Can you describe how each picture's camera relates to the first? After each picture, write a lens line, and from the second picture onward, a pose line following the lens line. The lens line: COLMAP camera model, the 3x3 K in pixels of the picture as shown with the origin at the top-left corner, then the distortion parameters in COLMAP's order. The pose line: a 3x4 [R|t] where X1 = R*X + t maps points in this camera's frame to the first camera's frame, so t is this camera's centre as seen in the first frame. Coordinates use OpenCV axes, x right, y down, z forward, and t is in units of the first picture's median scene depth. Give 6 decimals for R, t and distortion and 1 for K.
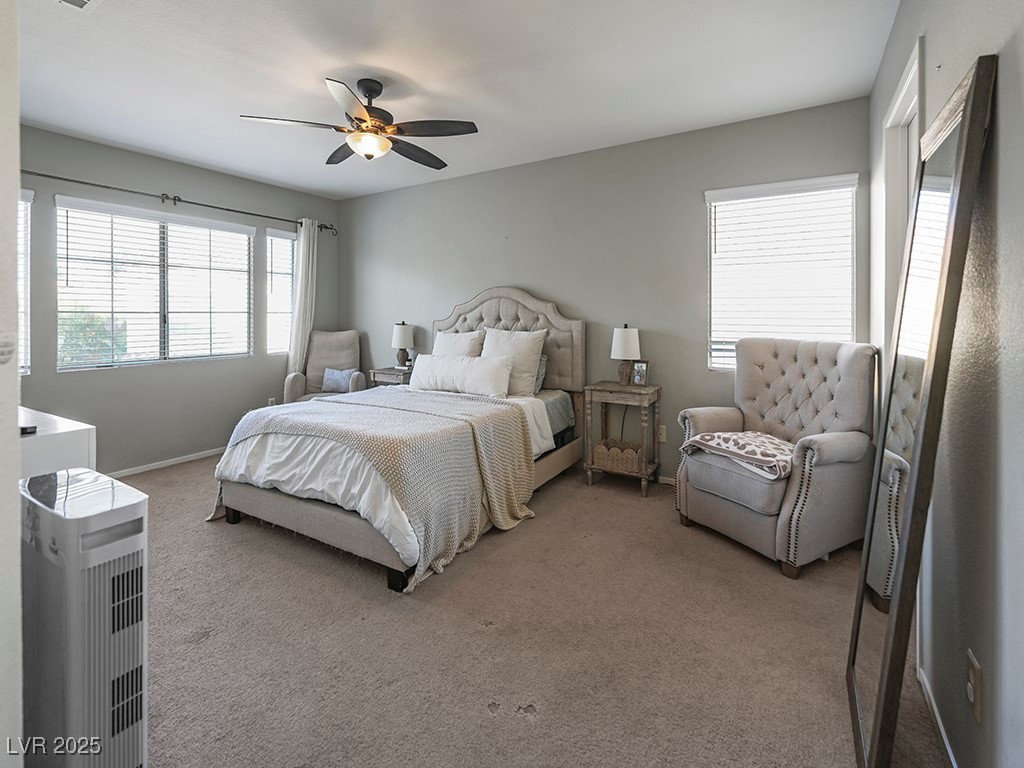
lens RADIAL K [[455.8, 0, 510.2], [0, 455.8, 315.9], [0, 0, 1]] dist [0.000579, -0.000058]
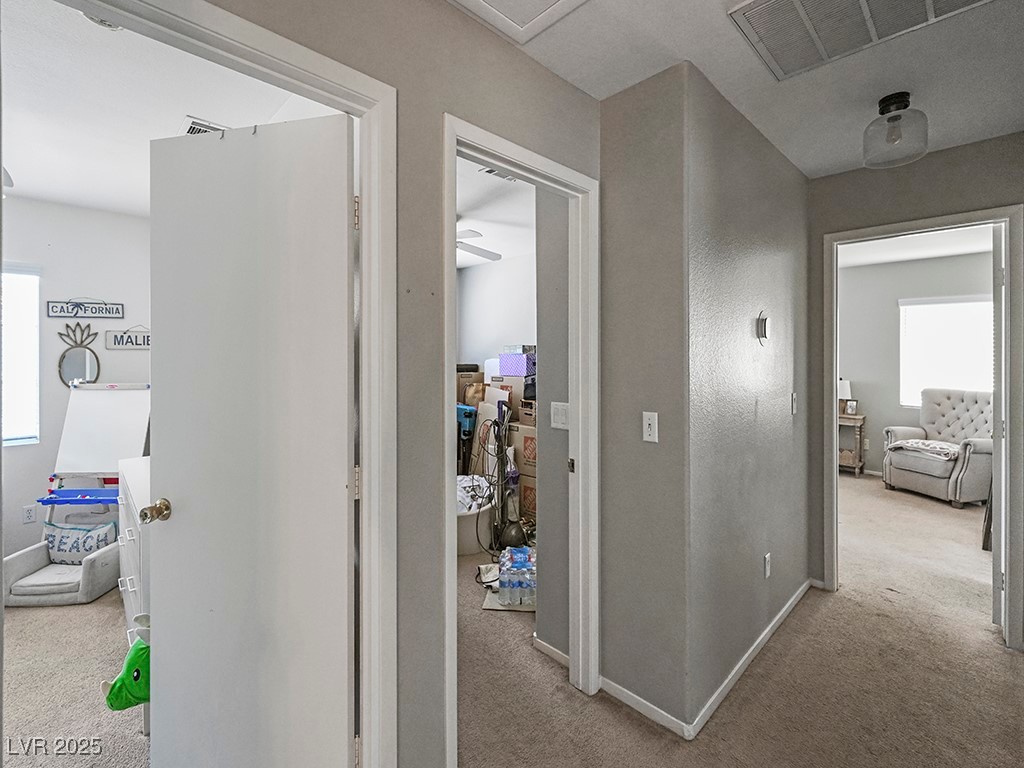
lens RADIAL K [[460.3, 0, 506.7], [0, 460.3, 355.2], [0, 0, 1]] dist [0.001985, -0.000254]
pose [[0.971429, 0.001776, -0.237324, -0.655132], [-0.001521, 0.999998, 0.001256, -0.079343], [0.237326, -0.000859, 0.971430, -1.137030]]
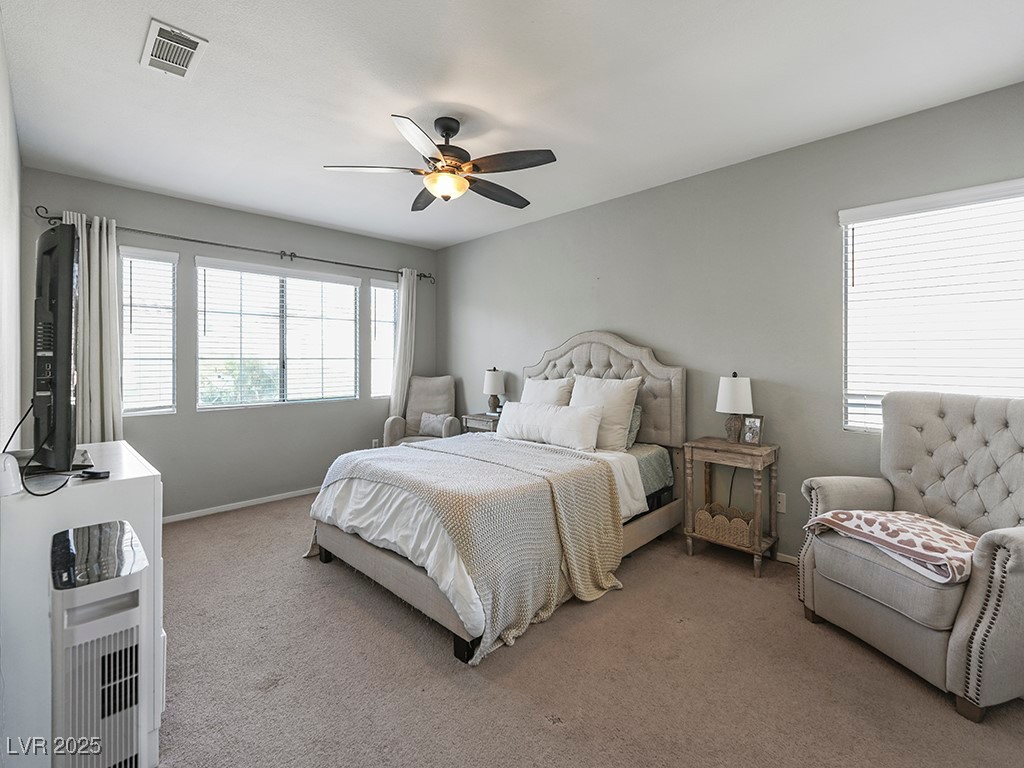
lens RADIAL K [[443.3, 0, 520.6], [0, 443.3, 361.5], [0, 0, 1]] dist [0.001989, -0.000376]
pose [[0.976933, 0.000906, -0.213543, 0.045213], [-0.000491, 0.999998, 0.001997, -0.004986], [0.213545, -0.001847, 0.976932, 0.113622]]
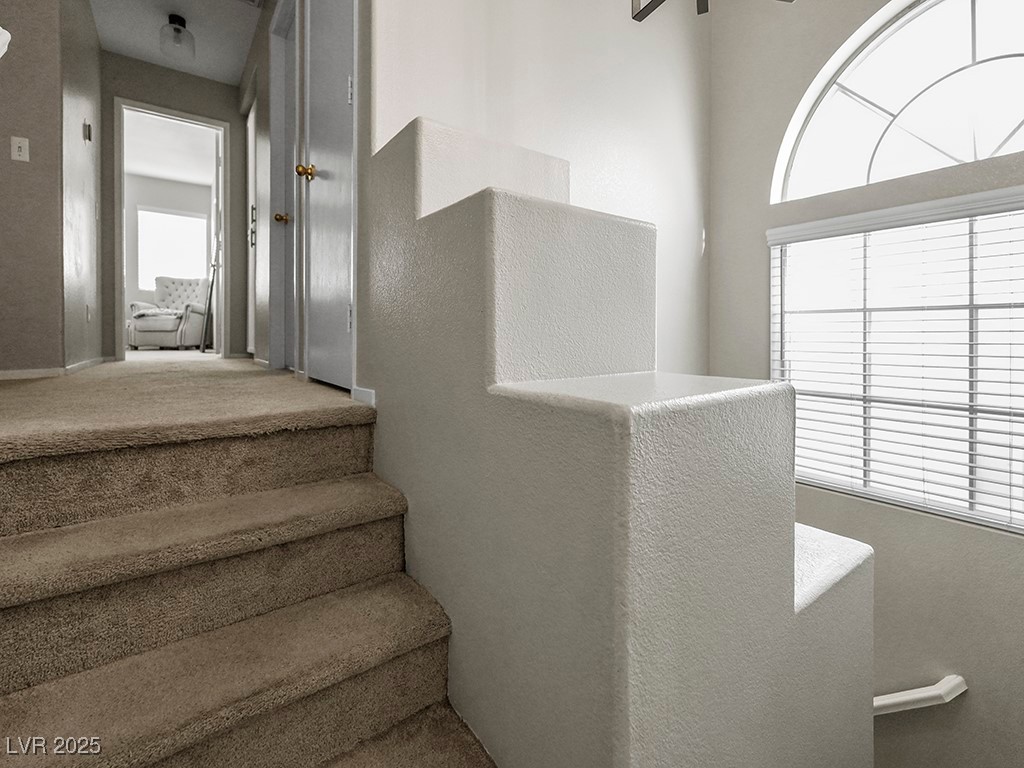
lens RADIAL K [[464.8, 0, 507.1], [0, 464.8, 331.1], [0, 0, 1]] dist [-0.000137, -0.000169]
pose [[0.368364, 0.000621, 0.929681, -1.074160], [0.004314, 0.999988, -0.002377, 0.366676], [-0.929671, 0.004886, 0.368357, -1.574217]]
